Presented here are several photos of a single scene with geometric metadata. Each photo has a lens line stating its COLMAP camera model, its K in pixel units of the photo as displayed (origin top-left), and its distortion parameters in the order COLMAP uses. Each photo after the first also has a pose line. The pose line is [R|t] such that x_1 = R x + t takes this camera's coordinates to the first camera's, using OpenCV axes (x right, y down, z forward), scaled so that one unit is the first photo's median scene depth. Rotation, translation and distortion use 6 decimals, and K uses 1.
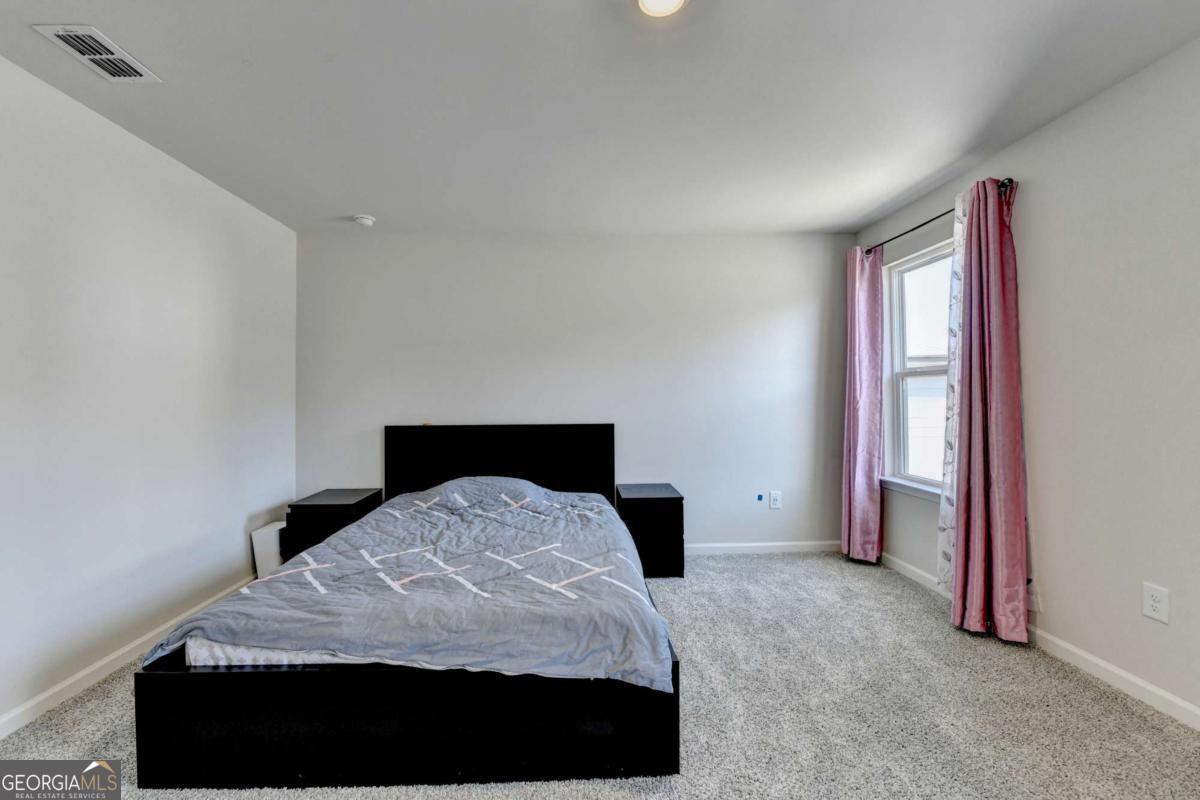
lens RADIAL K [[488.9, 0, 576.2], [0, 488.9, 393.2], [0, 0, 1]] dist [-0.017750, -0.001200]
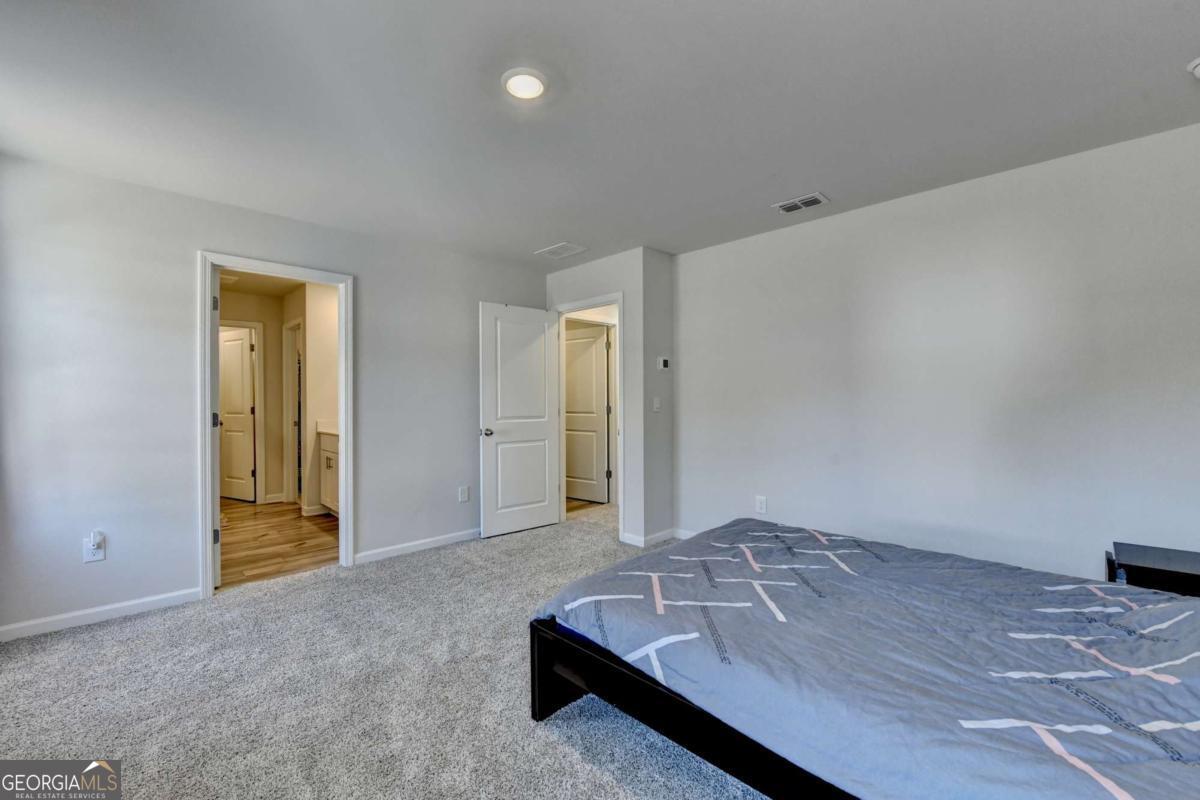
lens RADIAL K [[488.9, 0, 597.7], [0, 488.9, 398.3], [0, 0, 1]] dist [-0.017750, -0.001200]
pose [[-0.723194, 0.008068, -0.690598, 0.624492], [0.013570, 0.999905, -0.002529, 0.008816], [0.690511, -0.011201, -0.723235, 1.361459]]
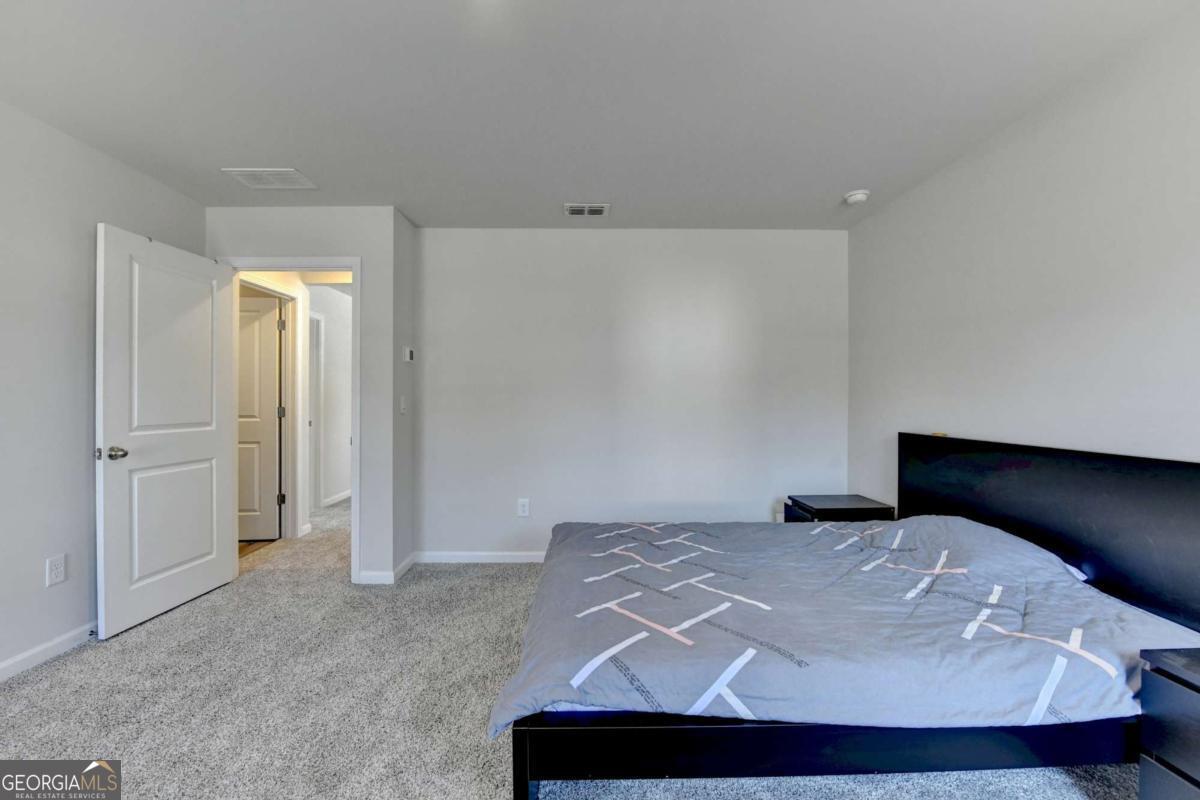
lens RADIAL K [[488.9, 0, 591.4], [0, 488.9, 400.0], [0, 0, 1]] dist [-0.017750, -0.001200]
pose [[-0.006729, 0.006319, -0.999957, 0.684127], [0.004082, 0.999972, 0.006292, 0.009657], [0.999969, -0.004040, -0.006754, 0.784628]]
